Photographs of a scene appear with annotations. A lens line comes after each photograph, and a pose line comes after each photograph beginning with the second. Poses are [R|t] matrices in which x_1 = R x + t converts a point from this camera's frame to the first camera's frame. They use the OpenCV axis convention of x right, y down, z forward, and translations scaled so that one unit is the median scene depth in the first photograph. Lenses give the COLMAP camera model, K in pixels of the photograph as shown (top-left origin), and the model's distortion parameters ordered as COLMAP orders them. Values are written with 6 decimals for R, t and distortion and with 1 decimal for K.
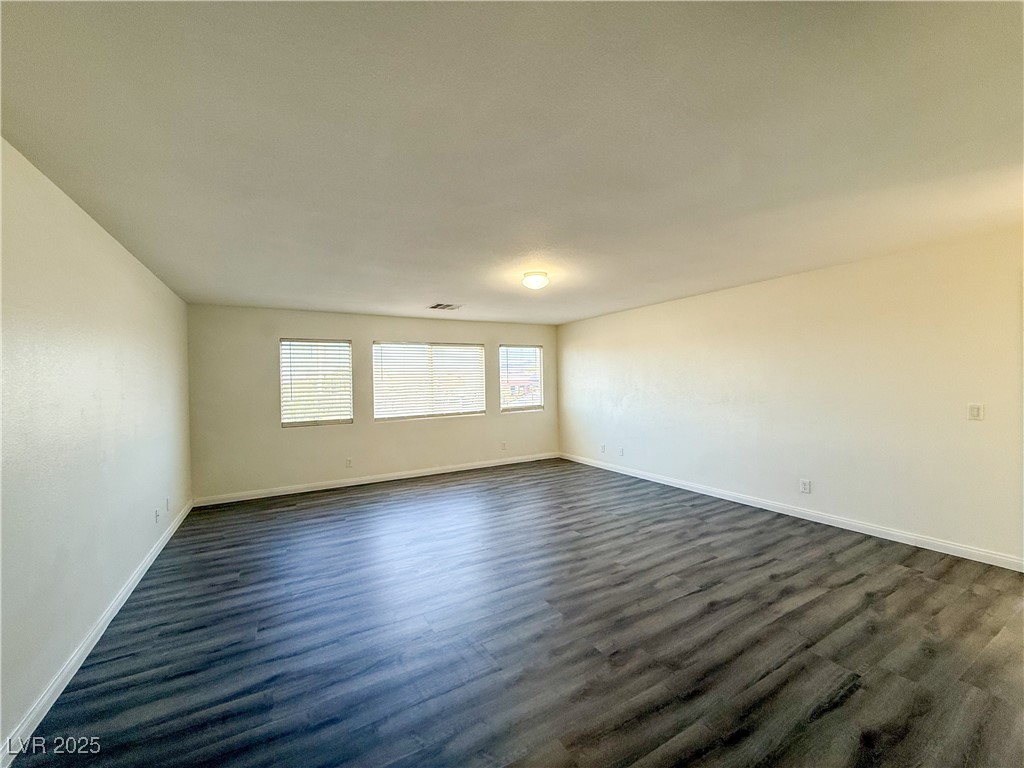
lens RADIAL K [[409.3, 0, 508.3], [0, 409.3, 389.5], [0, 0, 1]] dist [-0.000515, 0.000084]
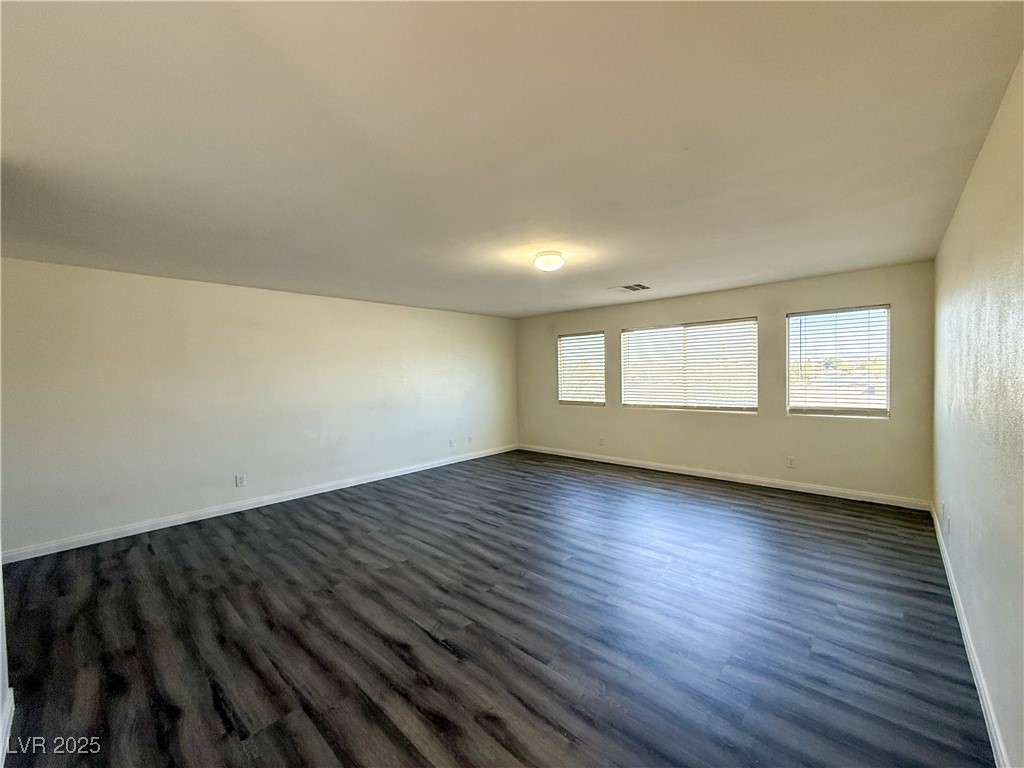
lens RADIAL K [[409.3, 0, 507.2], [0, 409.3, 378.1], [0, 0, 1]] dist [-0.000515, 0.000084]
pose [[0.293558, 0.026831, -0.955565, 1.084531], [-0.003497, 0.999629, 0.026994, -0.041714], [0.955935, -0.004583, 0.293543, 0.767263]]
